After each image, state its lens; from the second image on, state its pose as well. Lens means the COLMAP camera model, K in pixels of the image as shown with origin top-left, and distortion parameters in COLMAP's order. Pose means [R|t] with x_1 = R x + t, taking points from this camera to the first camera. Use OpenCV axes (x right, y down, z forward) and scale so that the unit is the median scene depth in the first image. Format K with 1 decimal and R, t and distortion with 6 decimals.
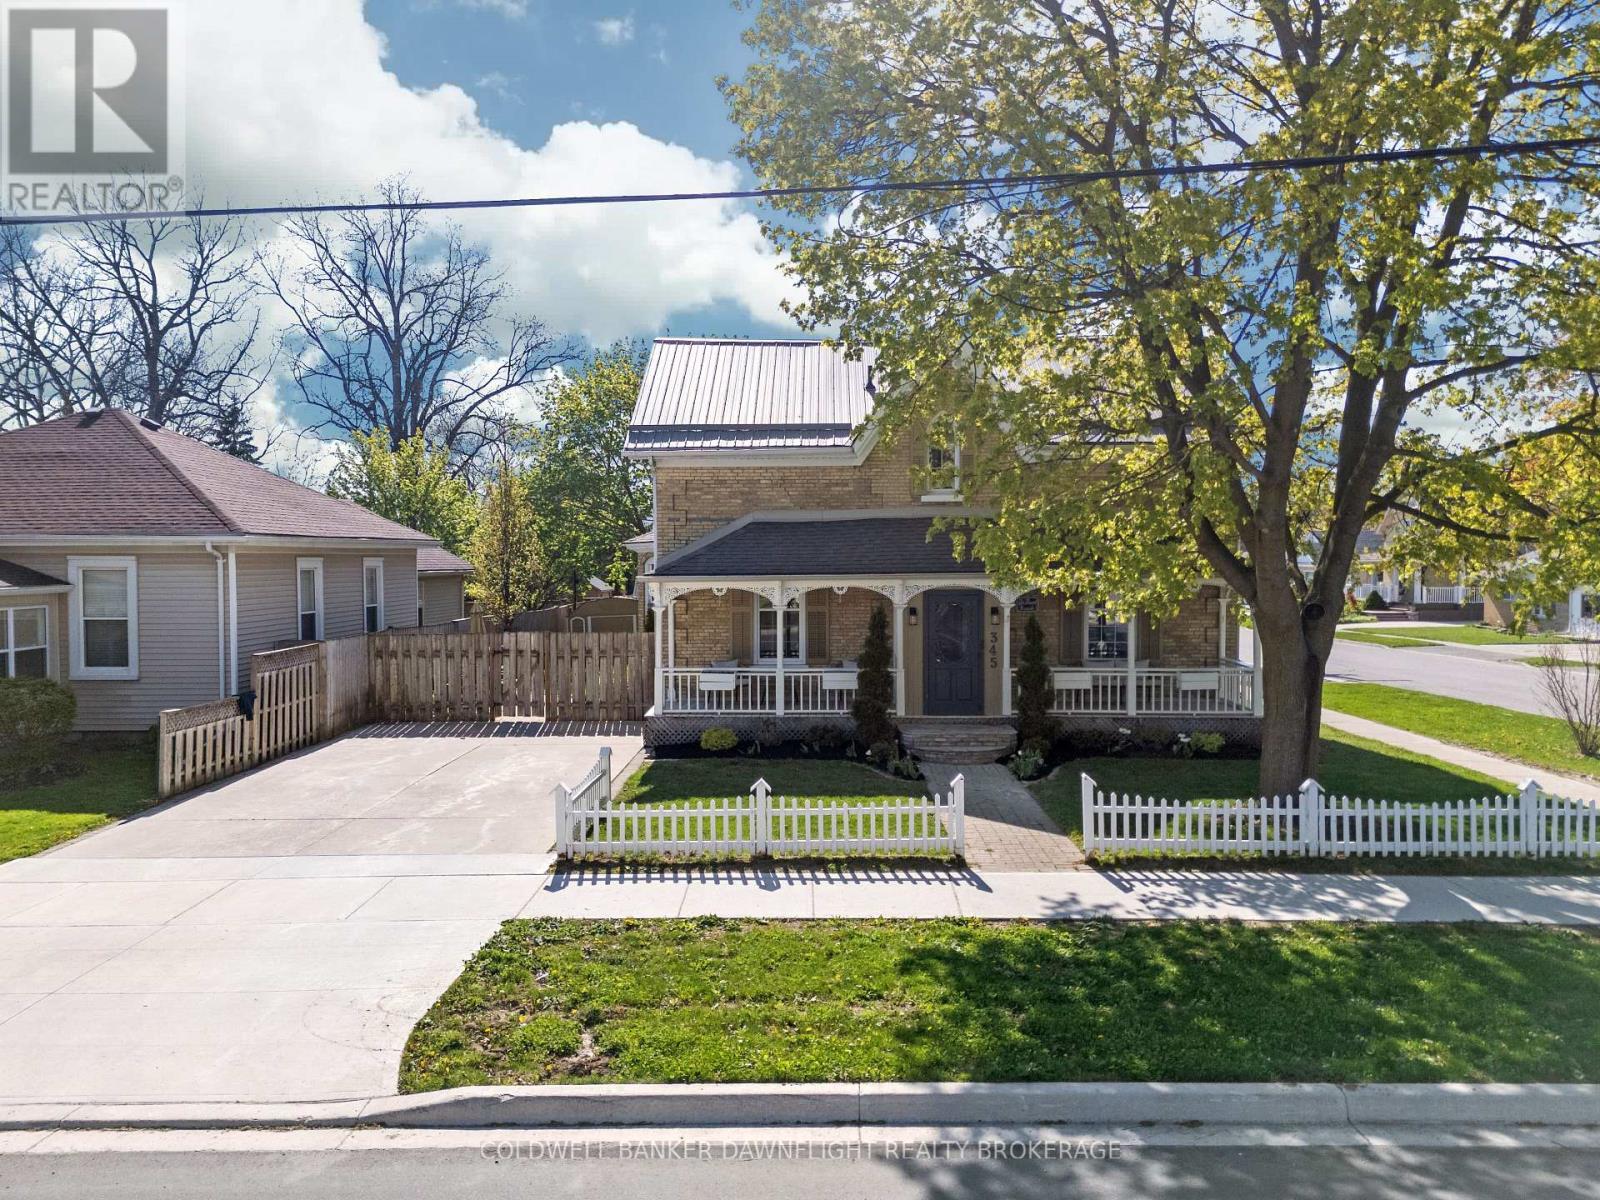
lens RADIAL K [[1193.3, 0, 800.0], [0, 1193.3, 600.0], [0, 0, 1]] dist [0.033042, -0.002685]
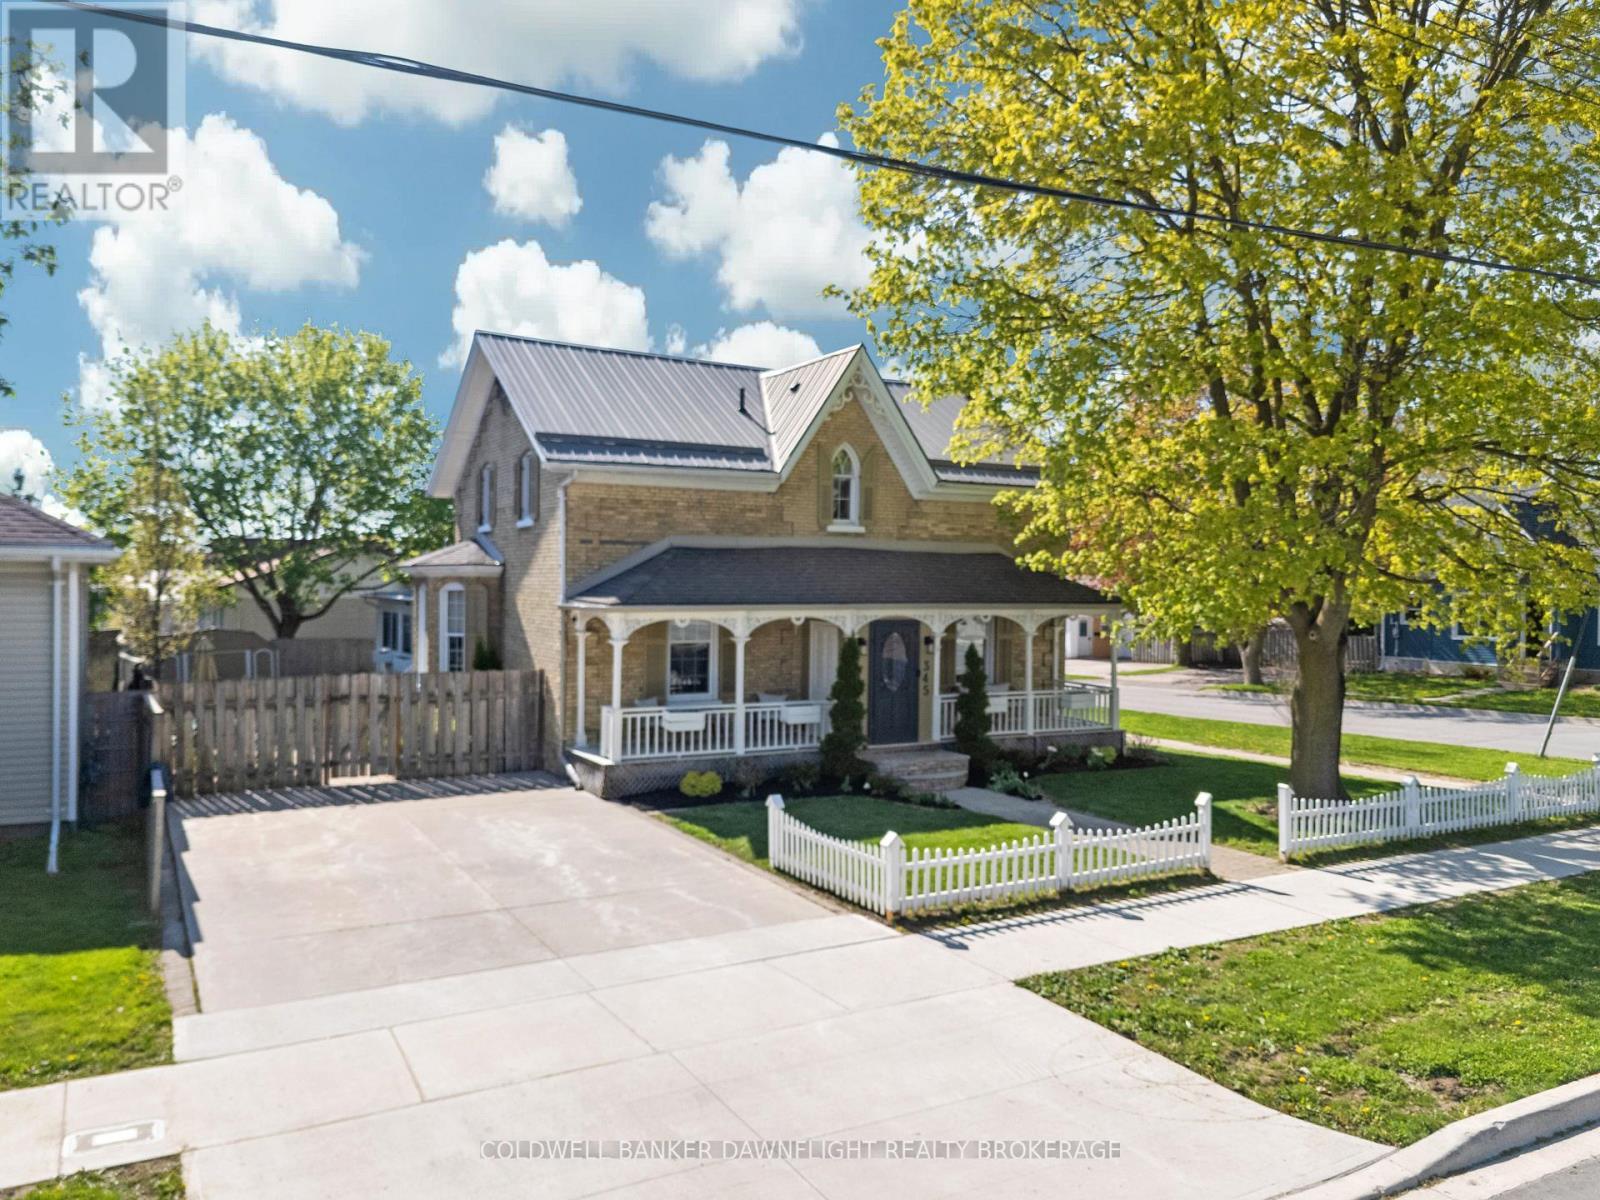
lens RADIAL K [[1230.1, 0, 821.8], [0, 1230.1, 599.4], [0, 0, 1]] dist [0.044250, -0.007785]
pose [[0.857334, 0.005412, 0.514732, -0.466935], [0.005497, 0.999791, -0.019667, -0.005840], [-0.514732, 0.019690, 0.857125, 0.135216]]
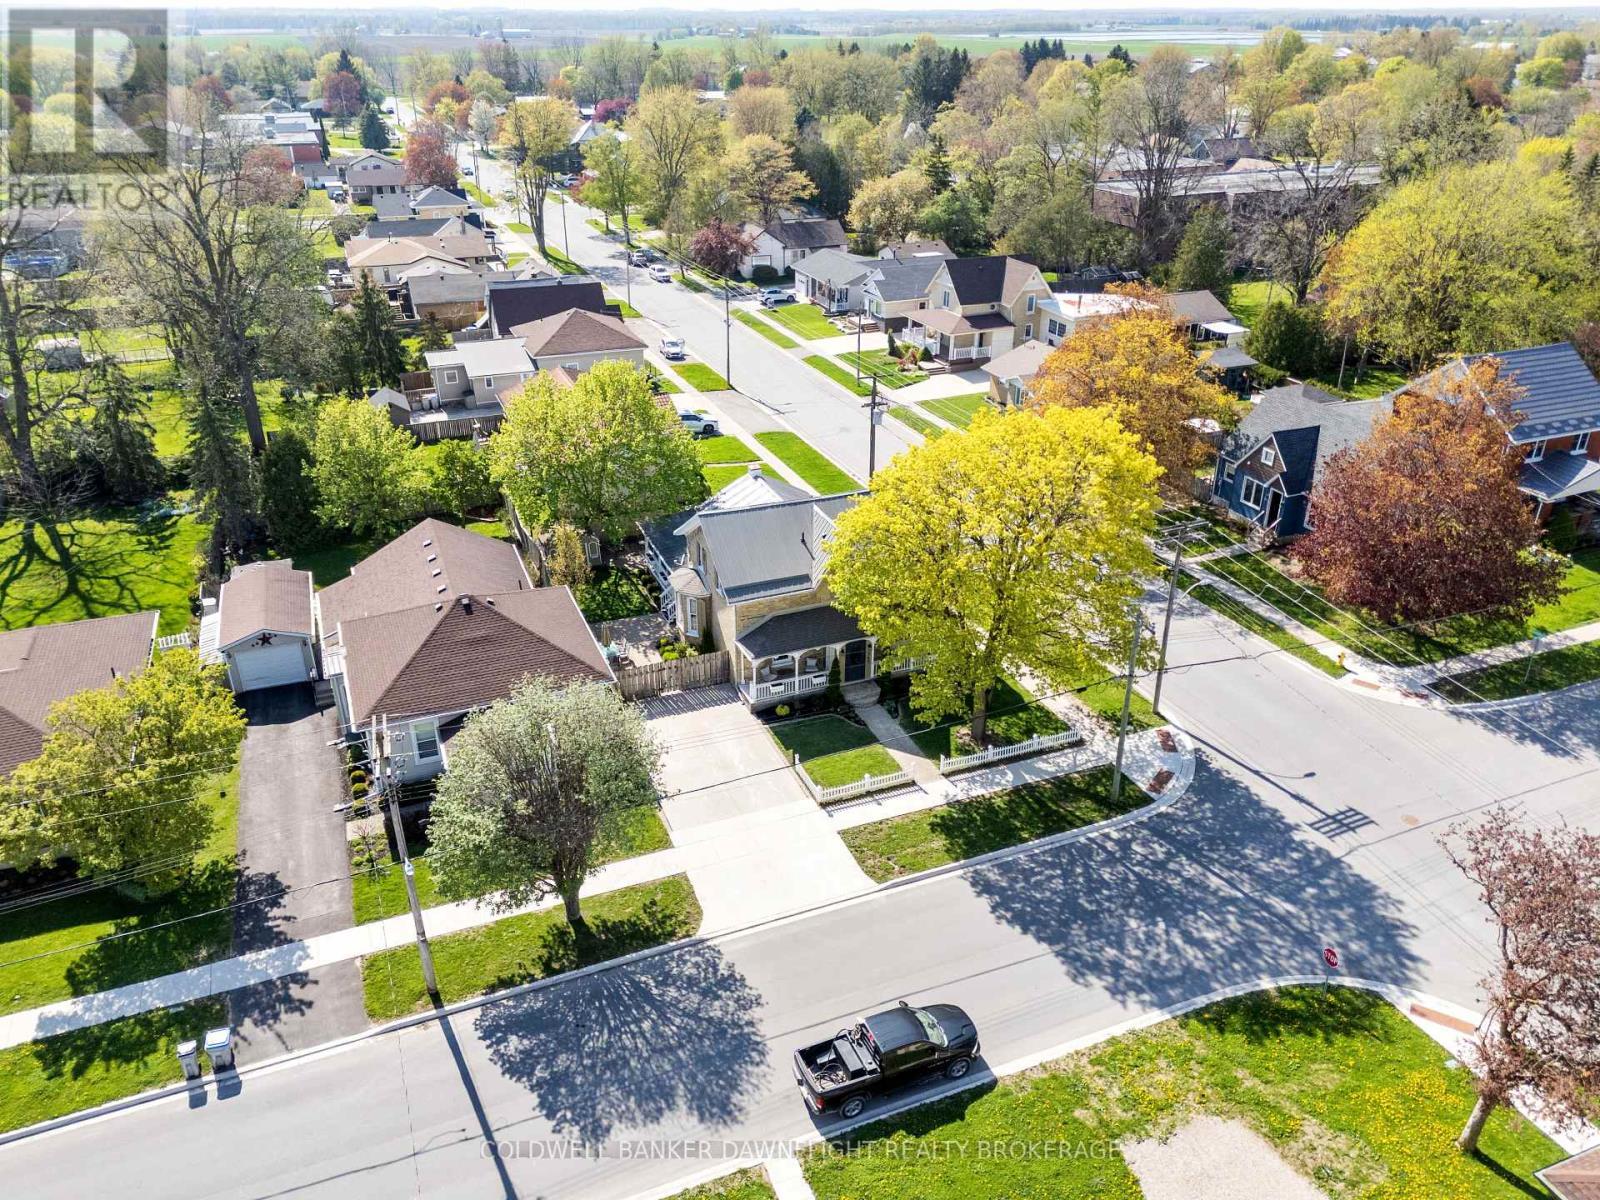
lens RADIAL K [[1193.3, 0, 800.0], [0, 1193.3, 600.0], [0, 0, 1]] dist [0.033042, -0.002685]
pose [[0.920028, -0.164178, 0.355799, -0.955376], [0.003734, 0.911627, 0.411001, -1.229170], [-0.391834, -0.376804, 0.839336, -1.222742]]
